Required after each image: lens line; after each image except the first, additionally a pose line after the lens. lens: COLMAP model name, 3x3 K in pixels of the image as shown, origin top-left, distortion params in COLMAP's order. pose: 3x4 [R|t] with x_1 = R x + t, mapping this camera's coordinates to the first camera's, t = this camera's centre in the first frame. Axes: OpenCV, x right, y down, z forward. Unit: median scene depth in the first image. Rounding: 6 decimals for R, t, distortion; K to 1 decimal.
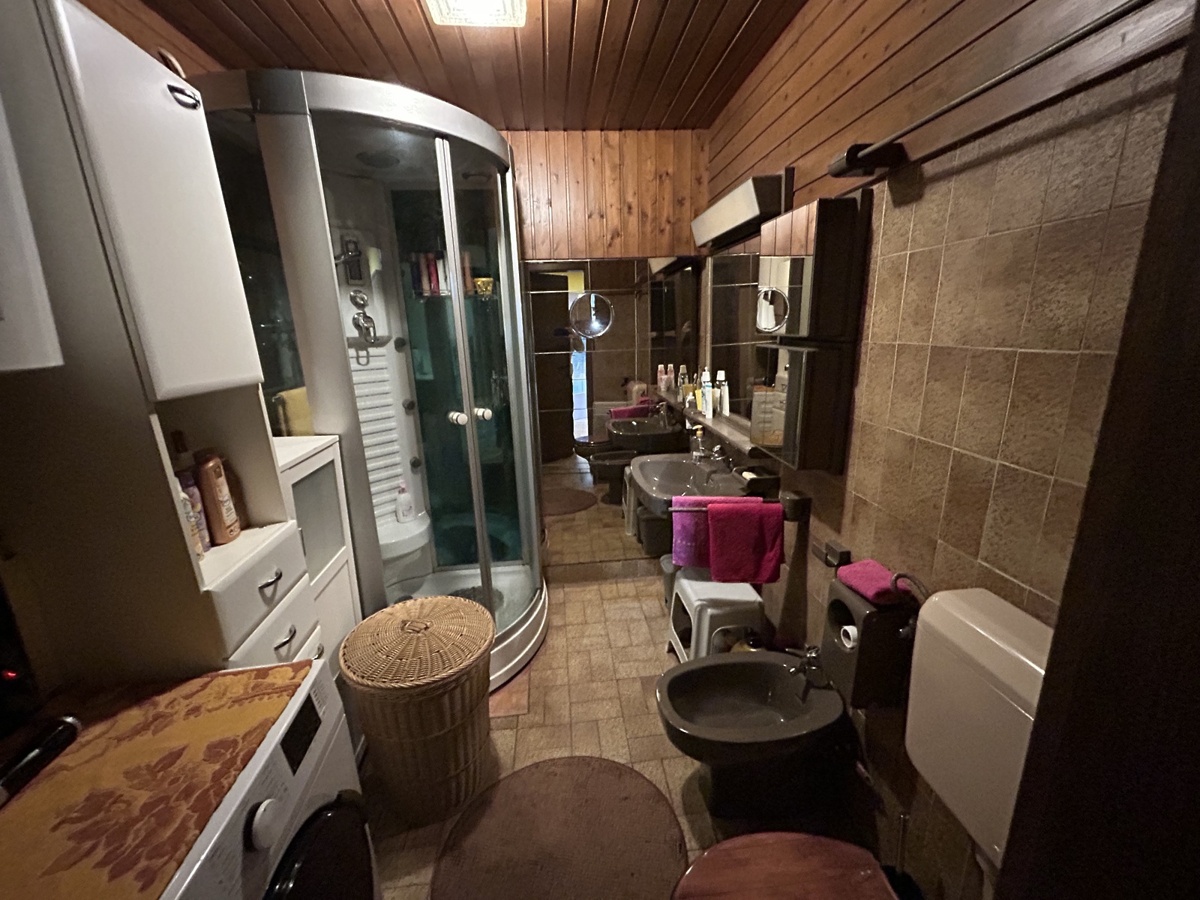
lens RADIAL K [[481.4, 0, 592.4], [0, 481.4, 450.9], [0, 0, 1]] dist [-0.003254, 0.000347]
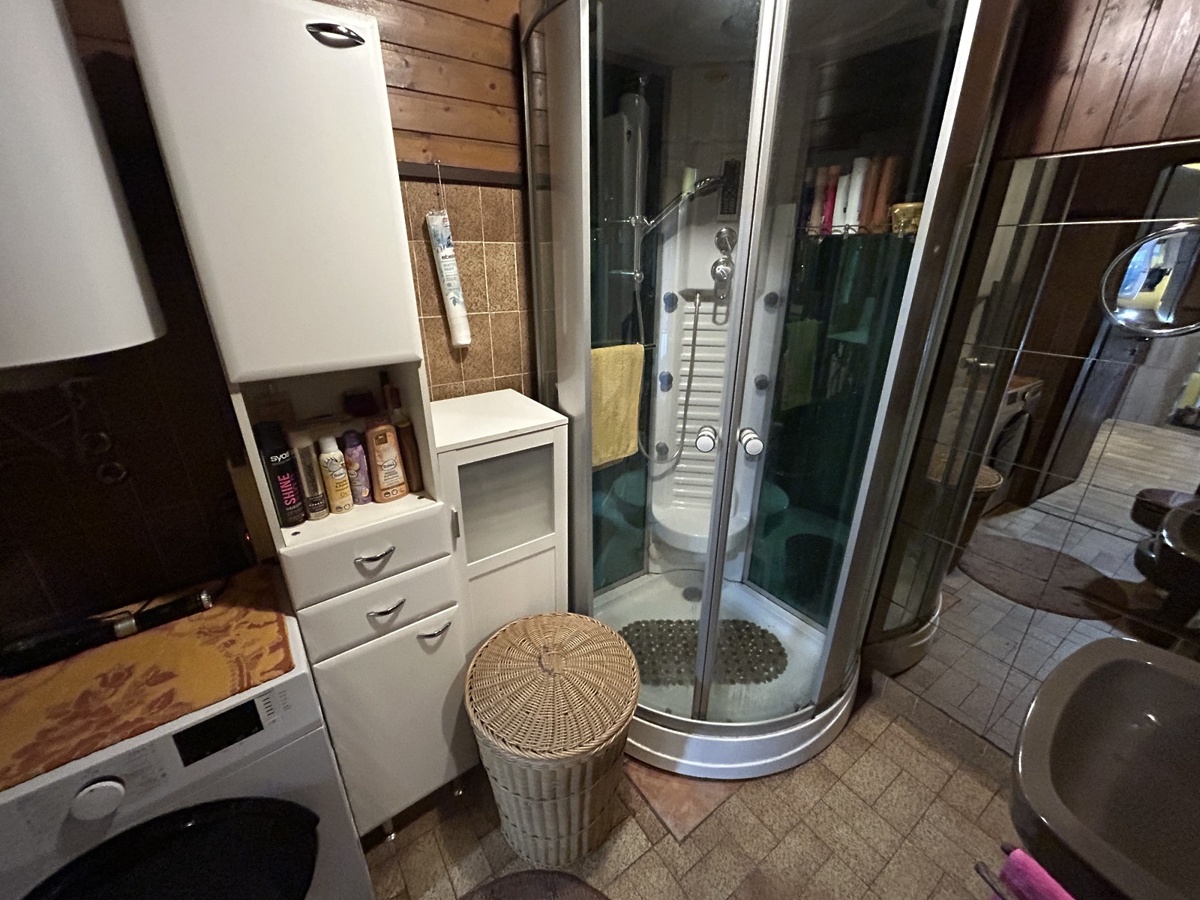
lens RADIAL K [[481.4, 0, 599.9], [0, 481.4, 448.2], [0, 0, 1]] dist [-0.003254, 0.000347]
pose [[0.501785, 0.356876, -0.787941, 0.288735], [-0.229865, 0.933185, 0.276275, -0.330106], [0.833891, 0.042490, 0.550291, 0.805495]]
